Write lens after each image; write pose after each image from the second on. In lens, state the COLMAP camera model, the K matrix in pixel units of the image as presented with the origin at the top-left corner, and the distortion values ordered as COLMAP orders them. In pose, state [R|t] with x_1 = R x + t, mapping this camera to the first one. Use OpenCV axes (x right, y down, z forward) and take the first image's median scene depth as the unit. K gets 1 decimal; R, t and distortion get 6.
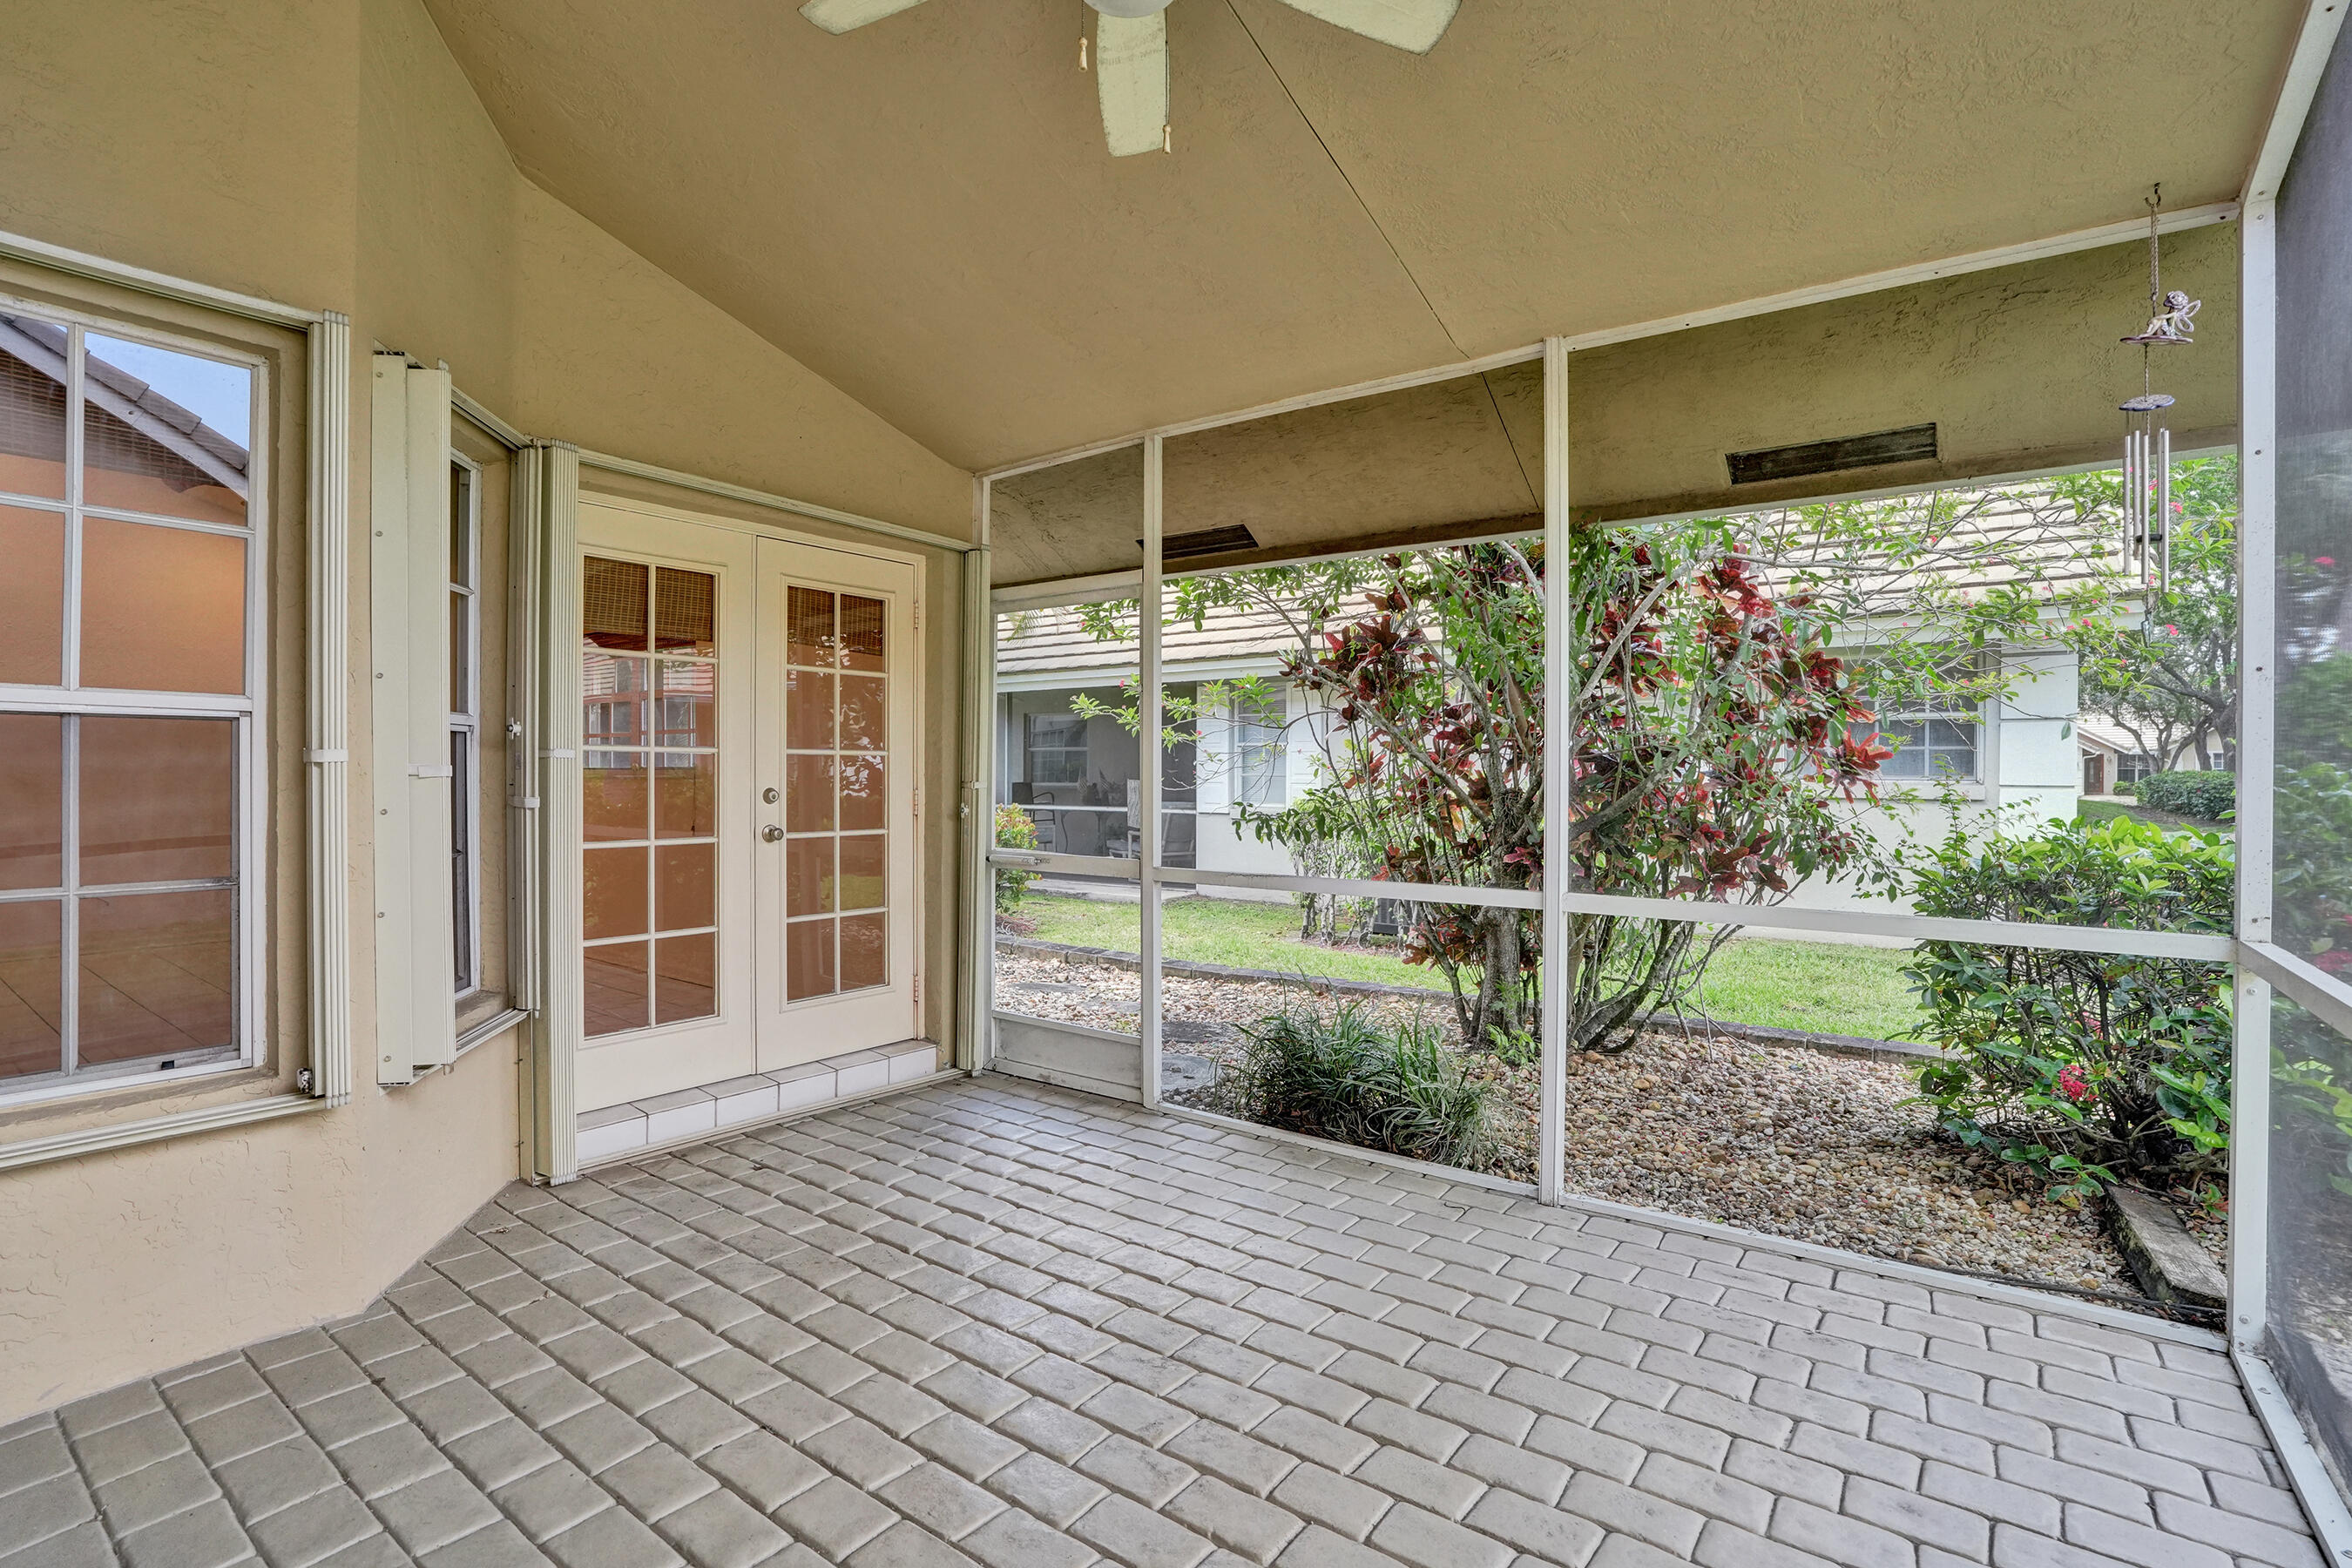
lens RADIAL K [[1099.7, 0, 1176.0], [0, 1099.7, 784.0], [0, 0, 1]] dist [-0.000508, -0.000090]
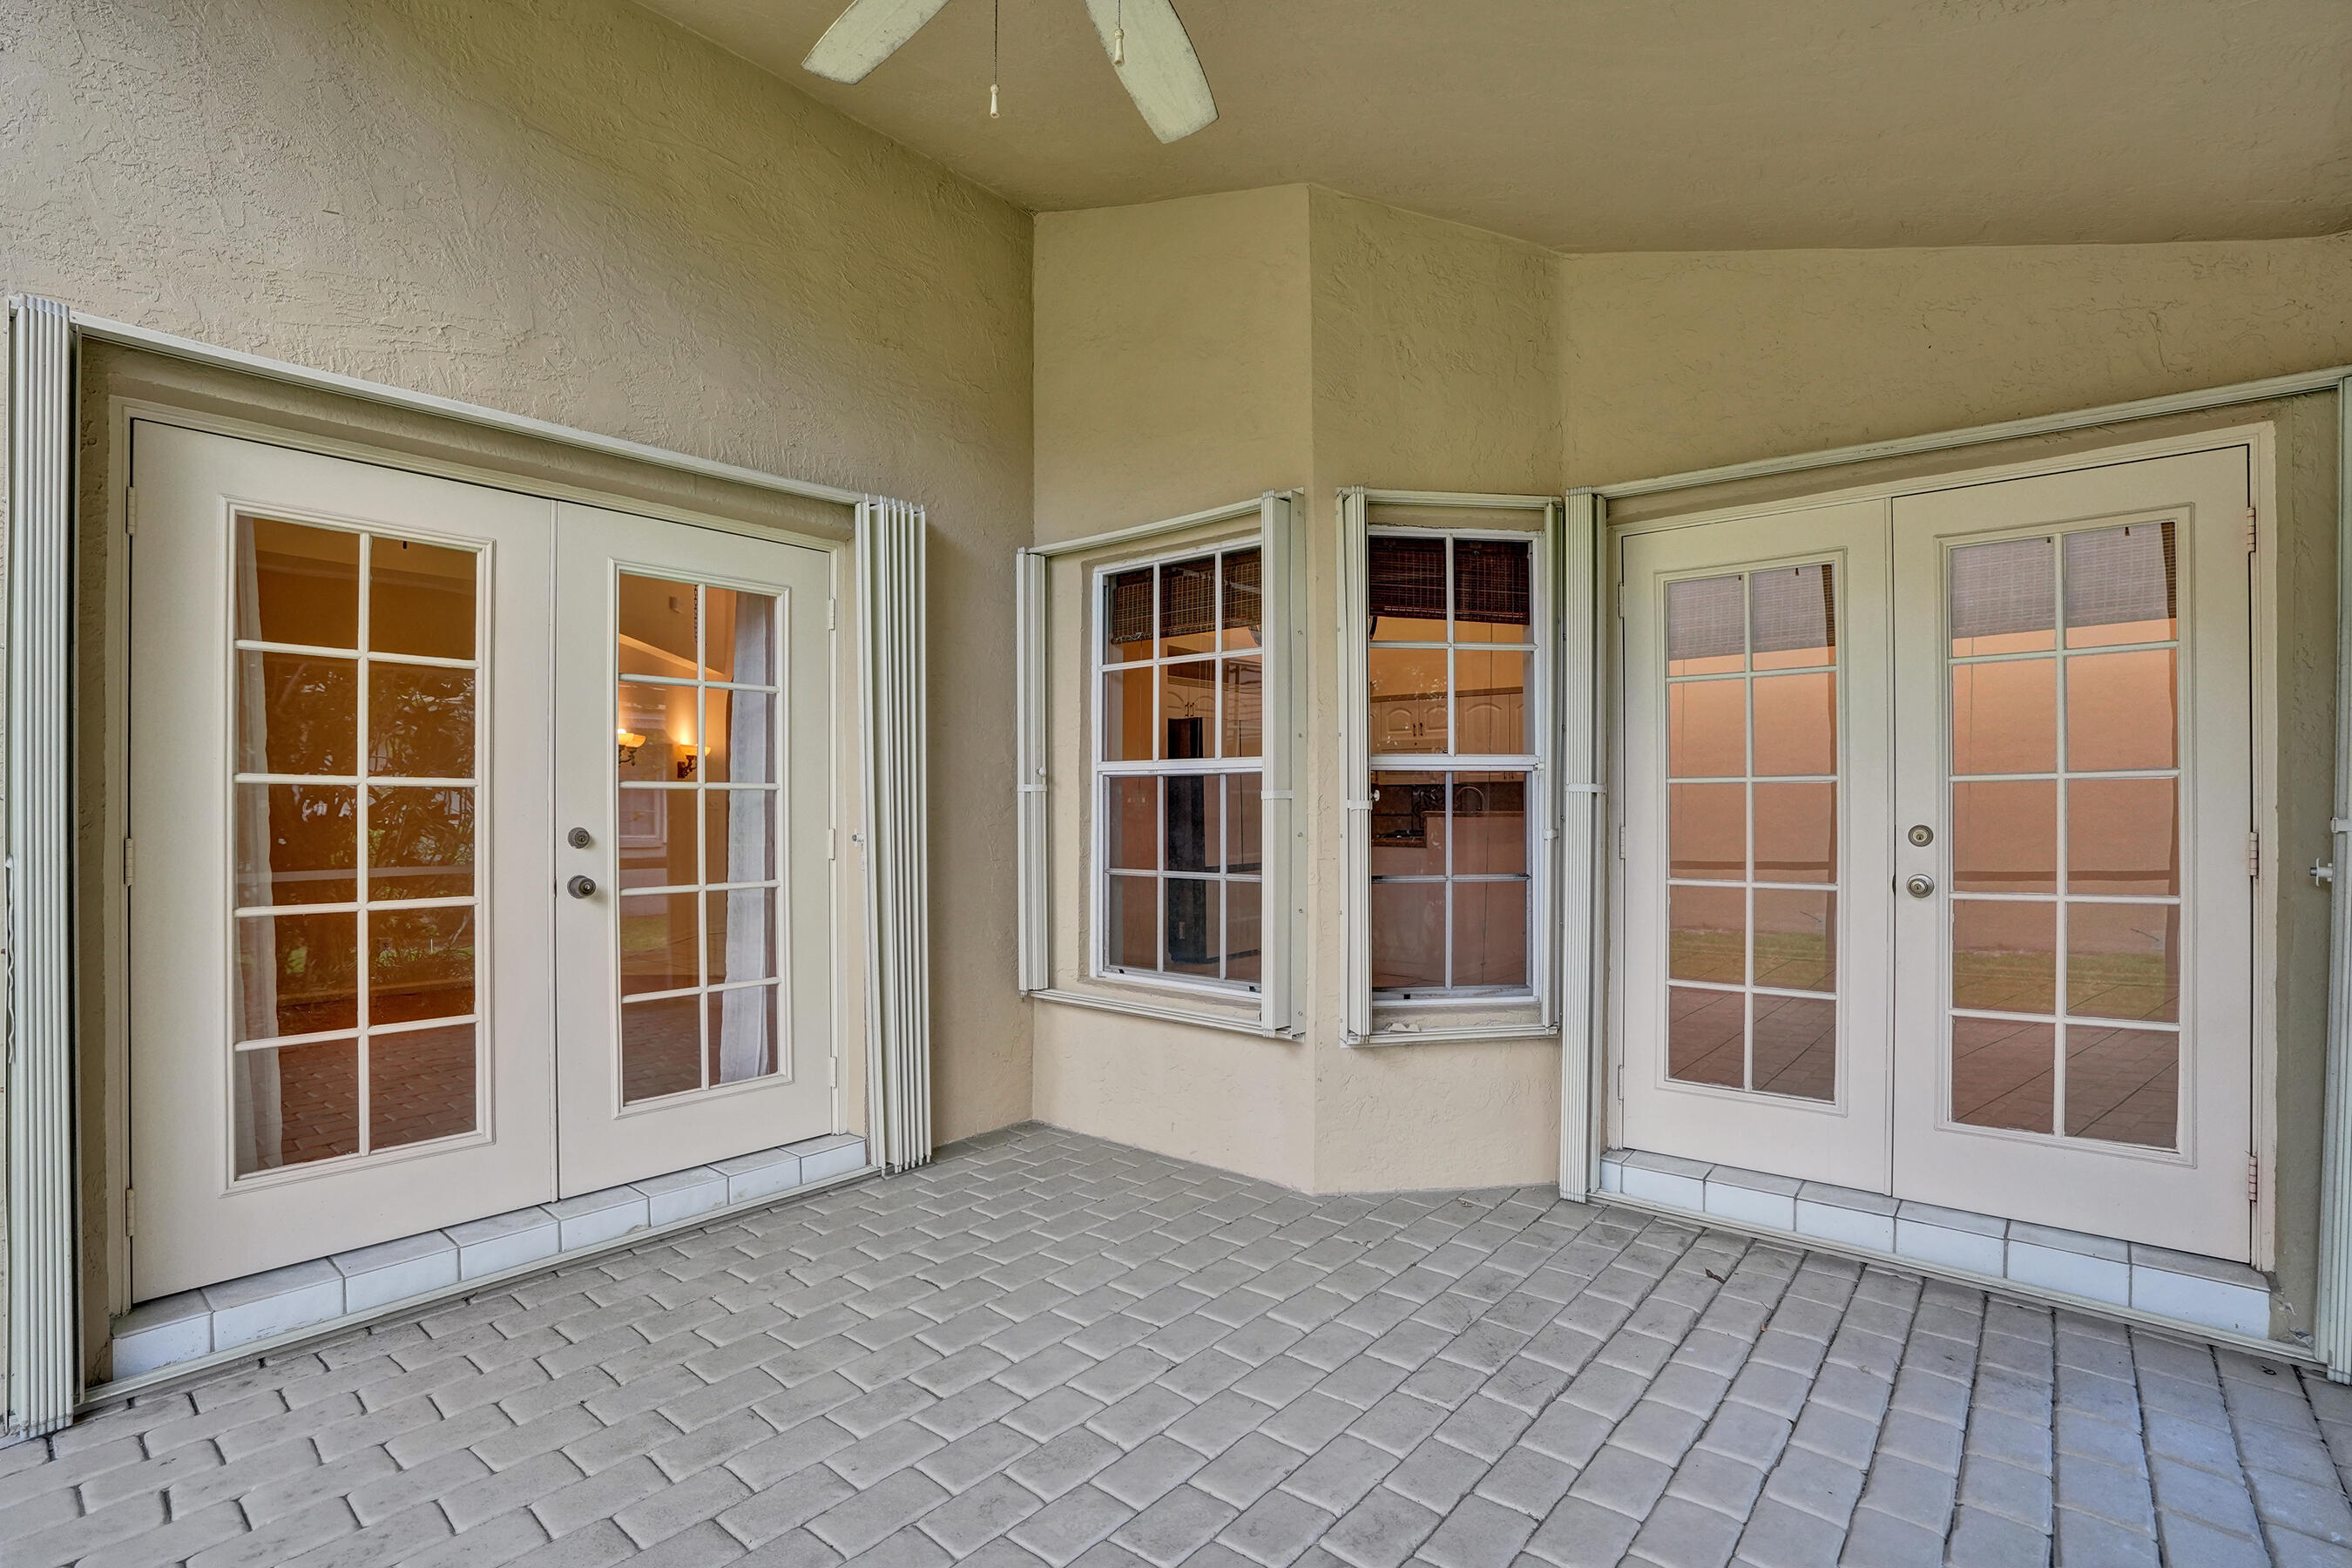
lens RADIAL K [[1126.8, 0, 1174.8], [0, 1126.8, 815.3], [0, 0, 1]] dist [-0.001056, -0.000006]
pose [[-0.013908, 0.003008, -0.999899, 0.461297], [-0.009675, 0.999948, 0.003143, -0.001279], [0.999856, 0.009718, -0.013878, 0.569209]]
